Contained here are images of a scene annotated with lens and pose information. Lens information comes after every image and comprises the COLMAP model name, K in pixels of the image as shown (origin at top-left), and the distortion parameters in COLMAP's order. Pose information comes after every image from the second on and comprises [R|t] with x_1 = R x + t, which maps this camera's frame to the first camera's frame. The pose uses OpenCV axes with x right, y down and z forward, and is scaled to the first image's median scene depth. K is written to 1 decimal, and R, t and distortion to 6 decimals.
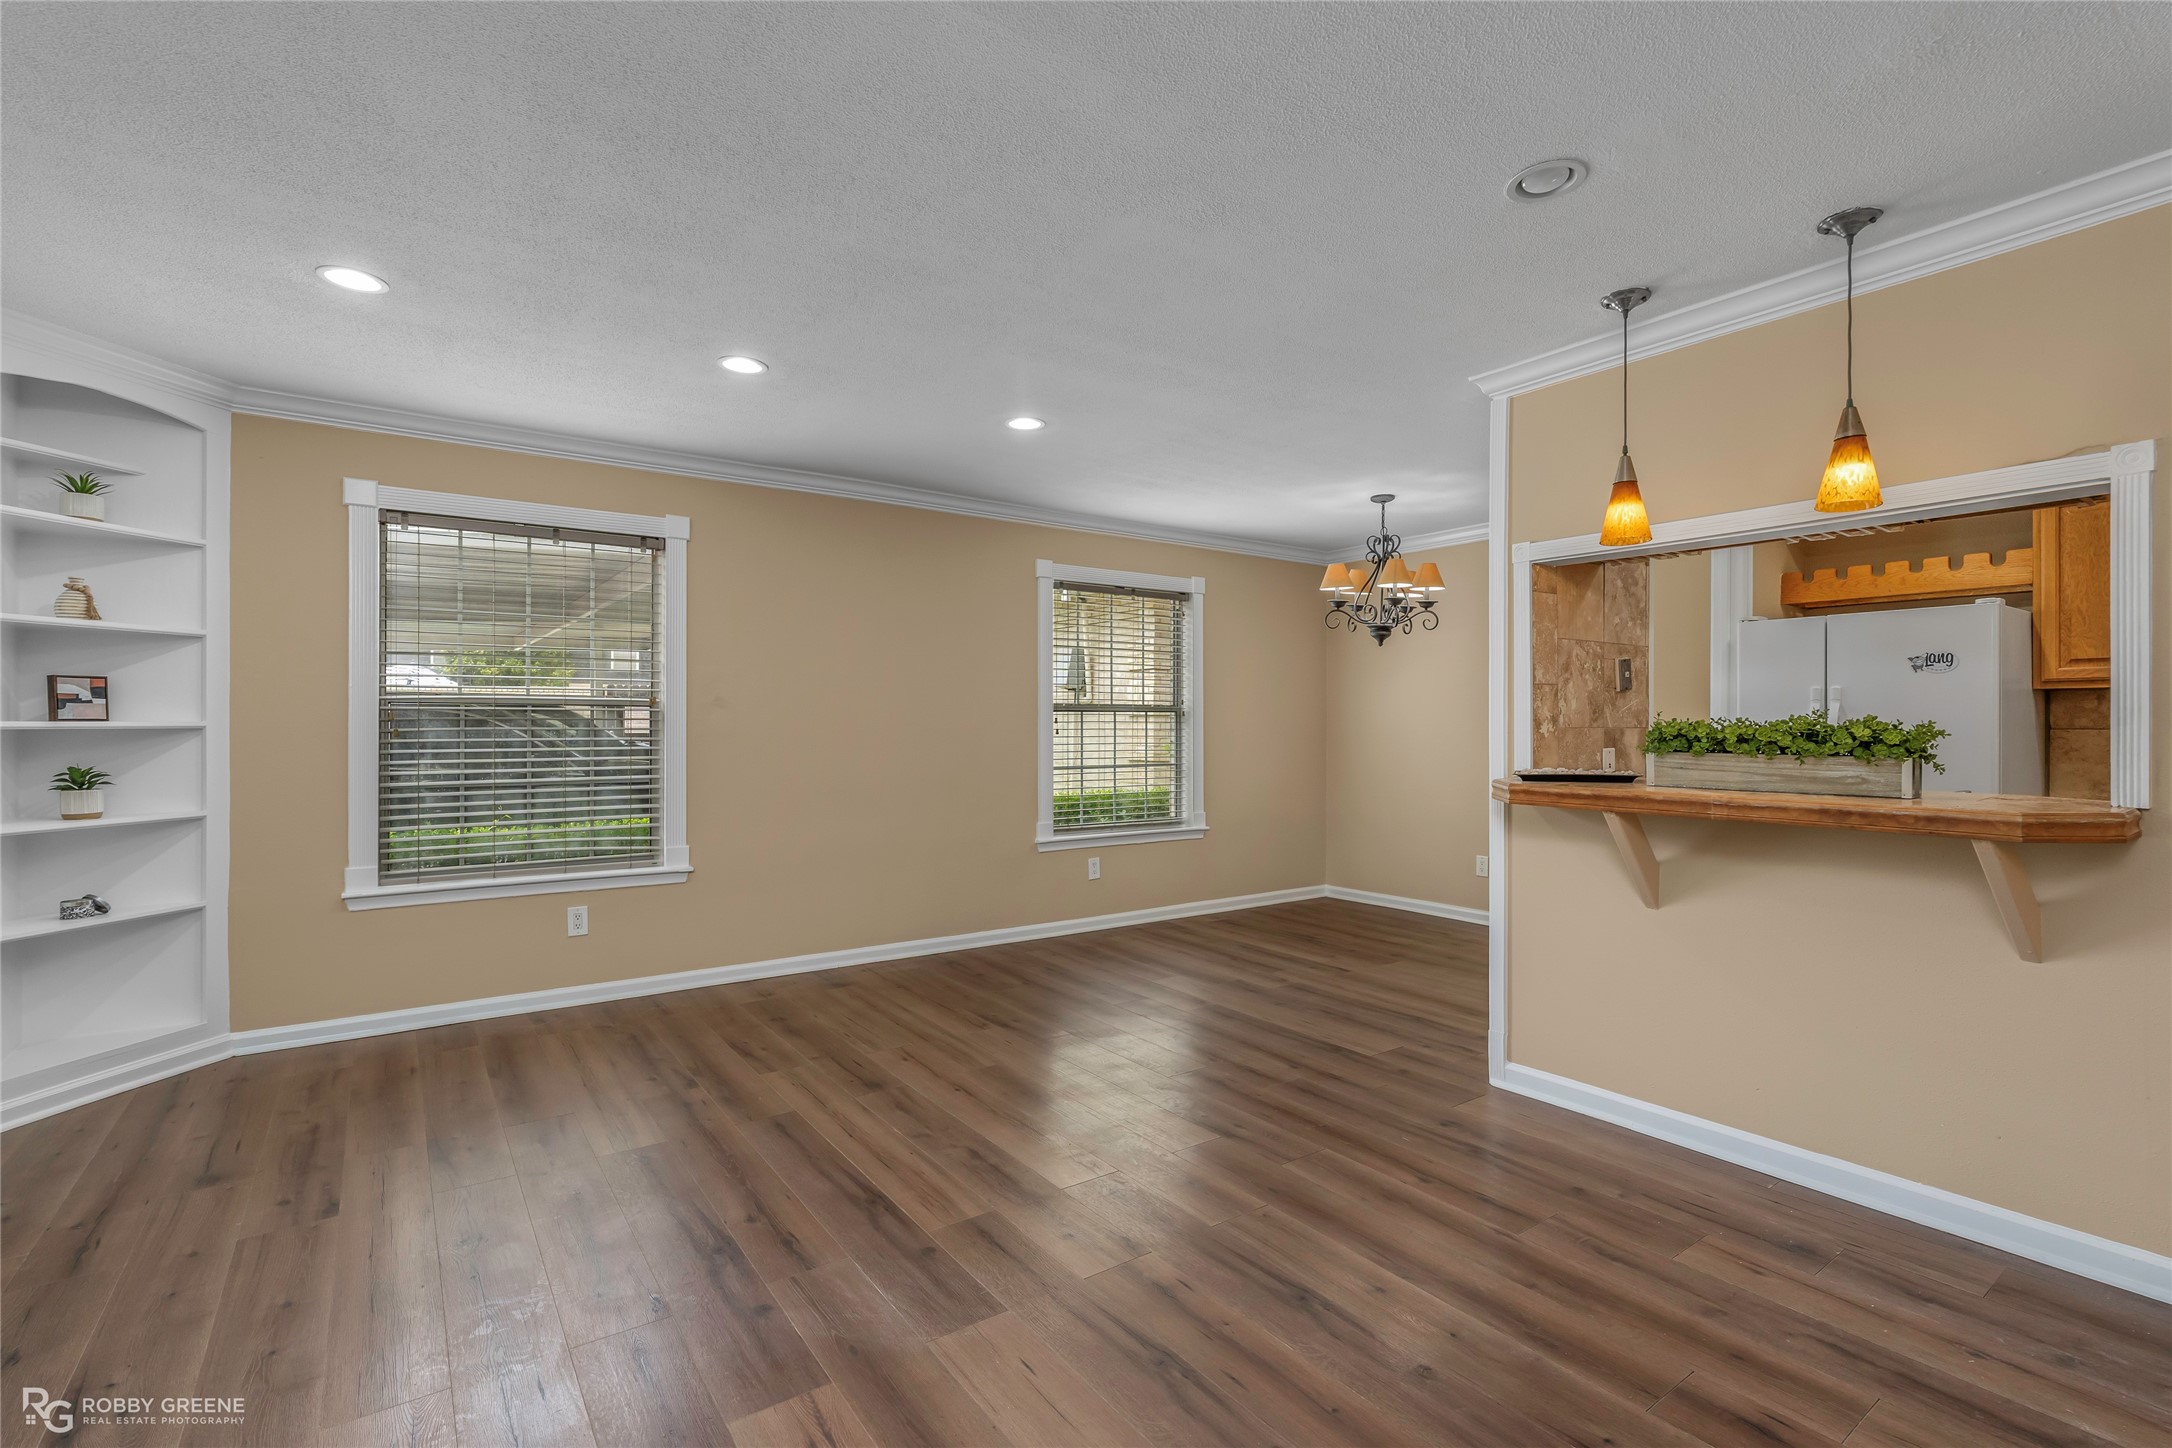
lens RADIAL K [[980.8, 0, 1086.0], [0, 980.8, 724.0], [0, 0, 1]] dist [-0.002031, 0.000079]
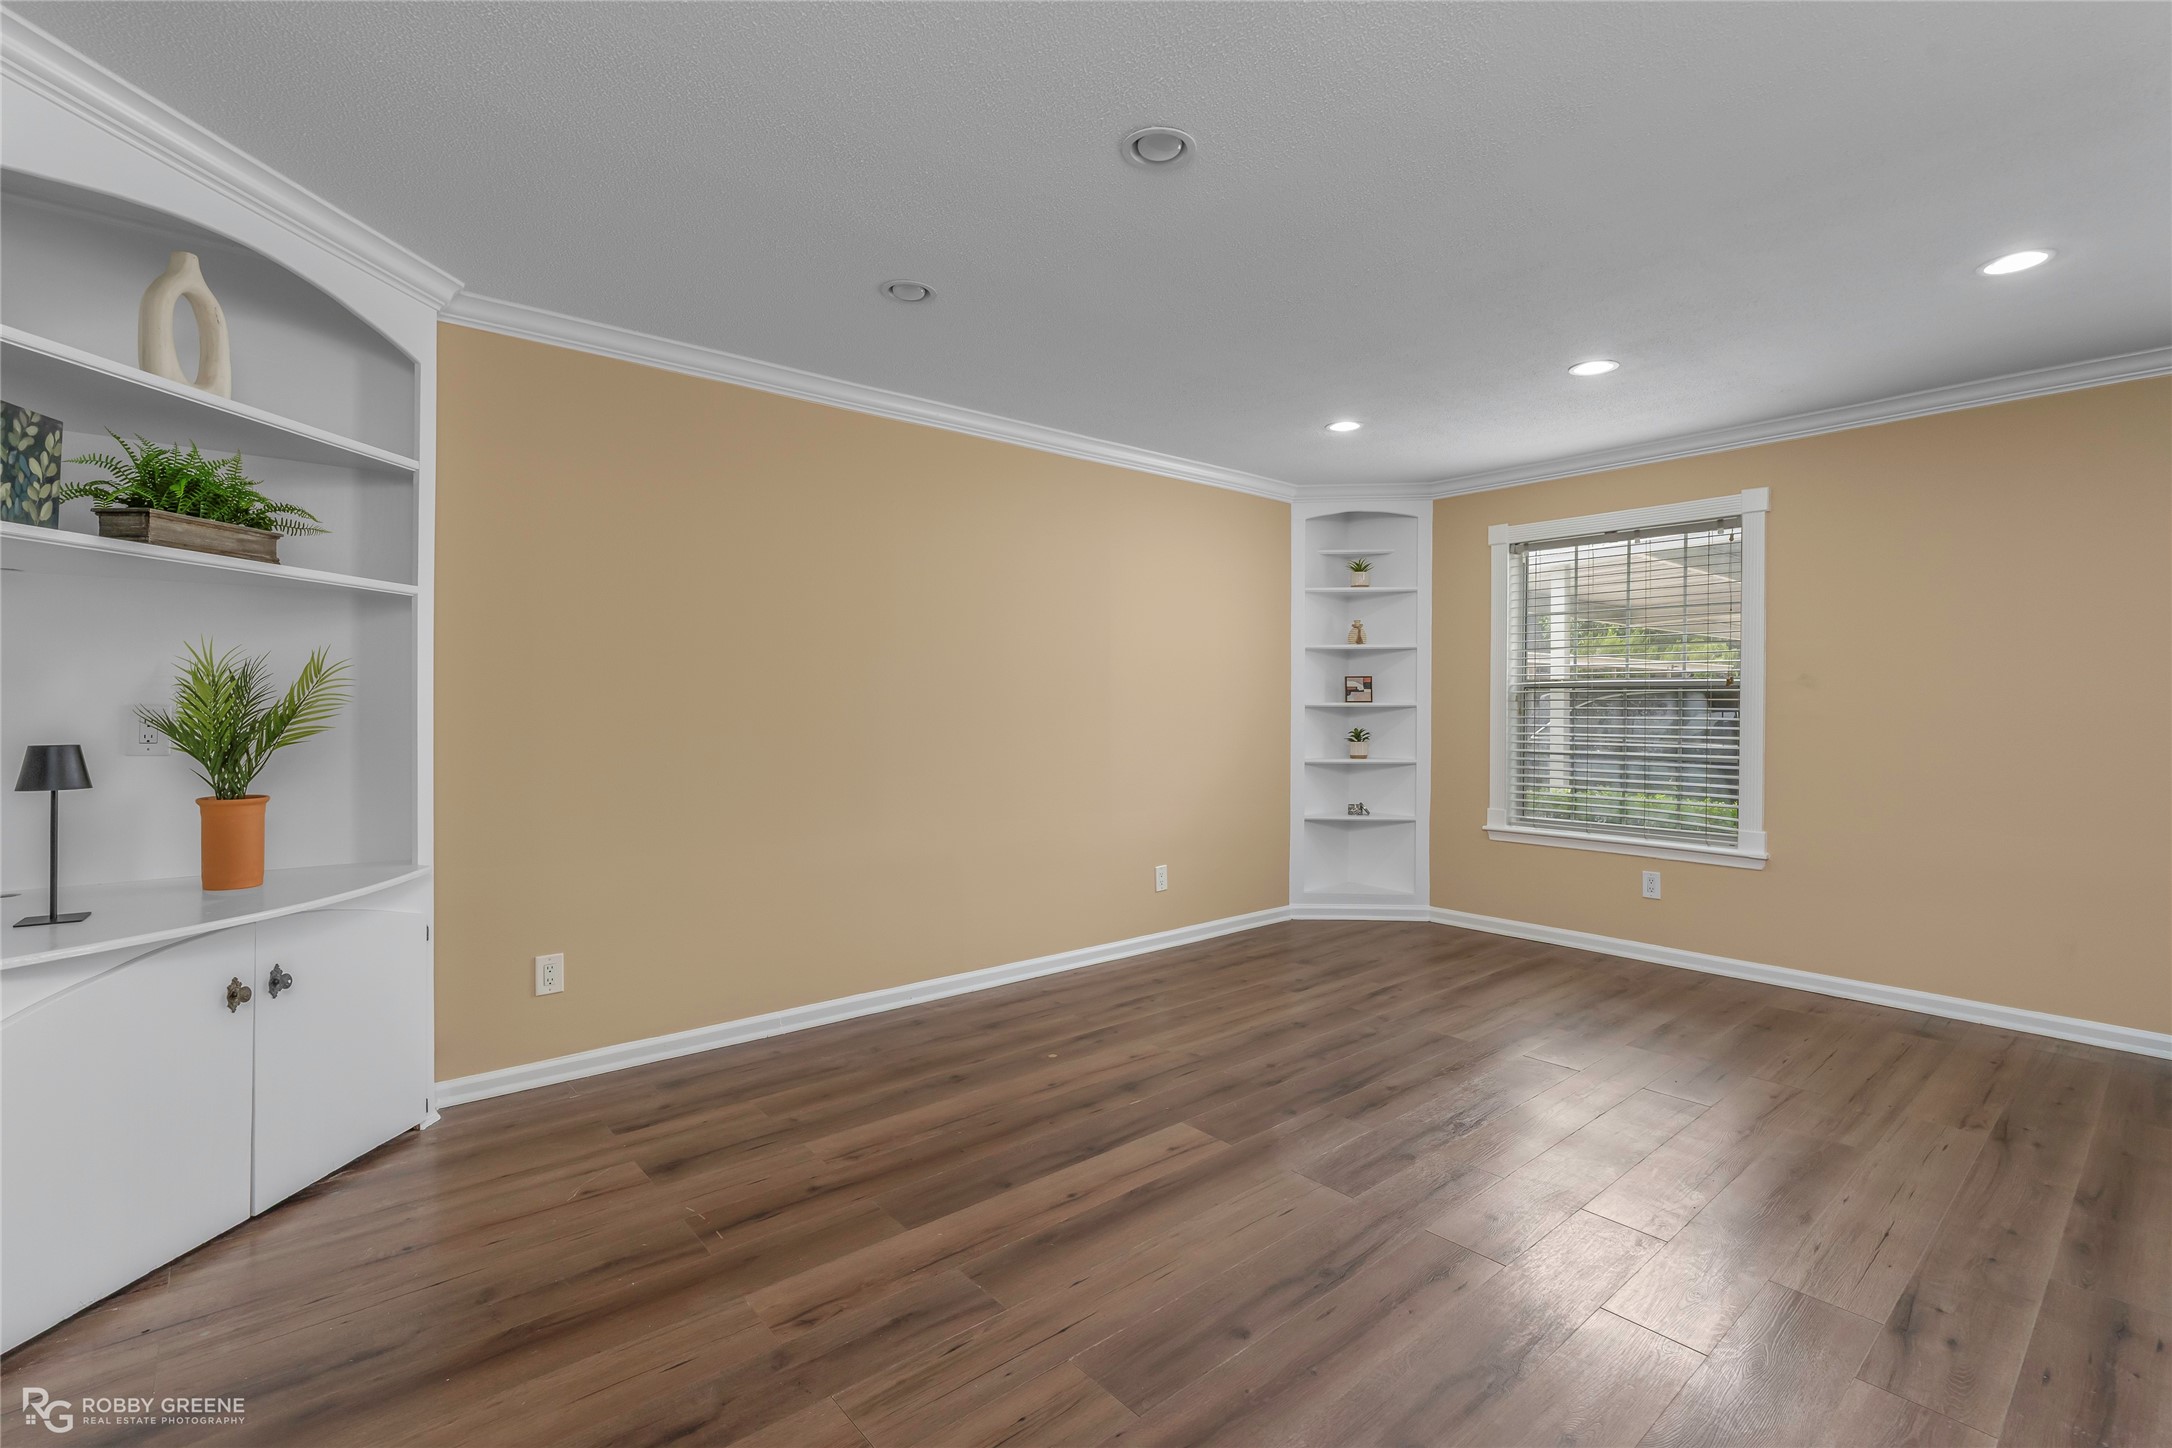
lens RADIAL K [[977.8, 0, 1083.5], [0, 977.8, 713.7], [0, 0, 1]] dist [-0.007897, 0.000673]
pose [[0.082076, 0.007769, -0.996596, 0.603912], [-0.002592, 0.999968, 0.007582, 0.004692], [0.996623, 0.001961, 0.082093, 0.331116]]
